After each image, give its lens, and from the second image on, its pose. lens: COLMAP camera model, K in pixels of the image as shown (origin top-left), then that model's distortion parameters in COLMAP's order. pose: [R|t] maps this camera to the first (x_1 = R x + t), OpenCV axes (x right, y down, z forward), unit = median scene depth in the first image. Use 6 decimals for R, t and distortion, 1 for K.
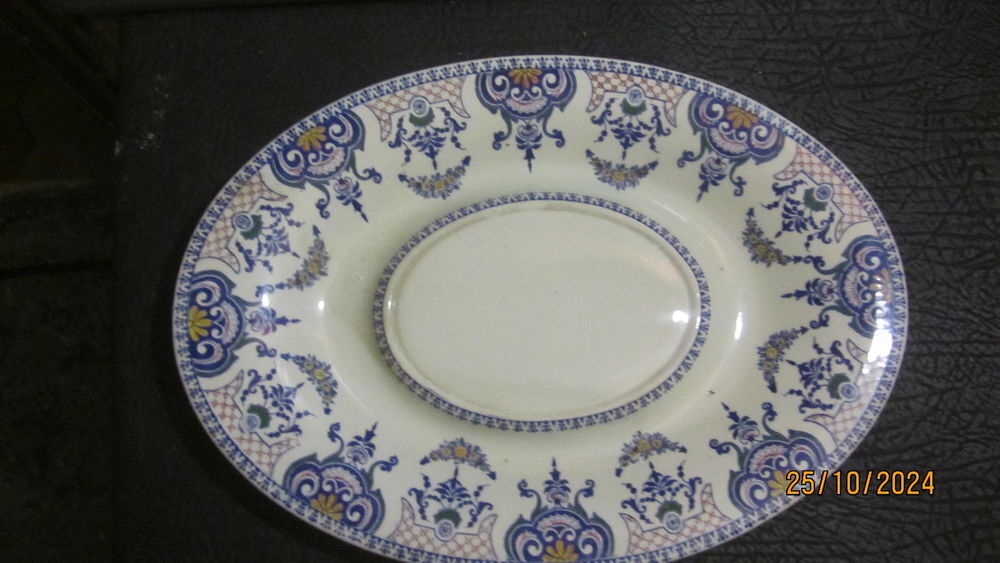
lens RADIAL K [[1066.0, 0, 495.0], [0, 1066.0, 285.8], [0, 0, 1]] dist [-0.029728, 0.000000]
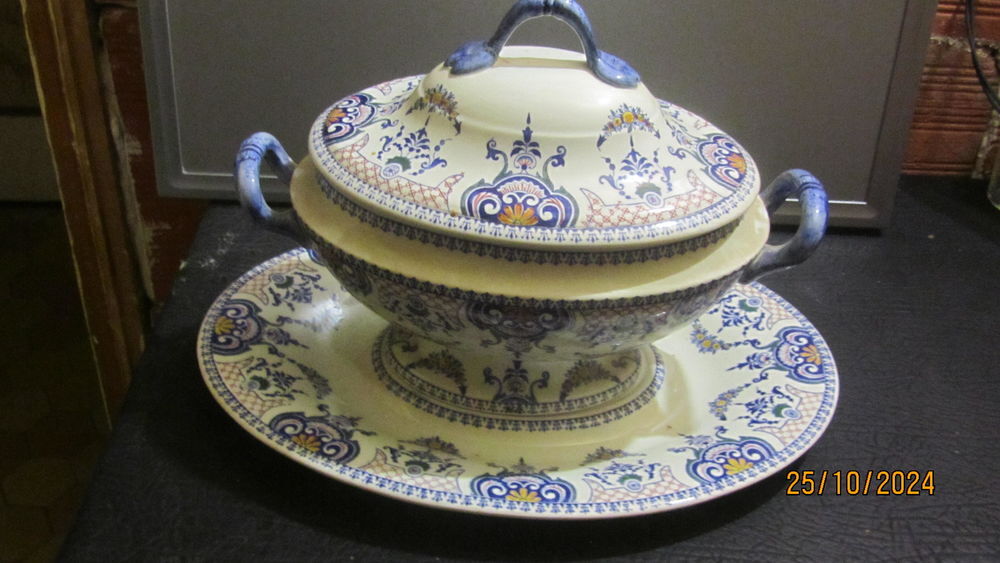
lens RADIAL K [[1063.9, 0, 489.6], [0, 1063.9, 281.4], [0, 0, 1]] dist [-0.010385, 0.000000]
pose [[0.996795, 0.074197, -0.029908, 0.043030], [-0.074314, 0.720422, -0.689543, 0.788444], [-0.029615, 0.689555, 0.723627, 0.115042]]
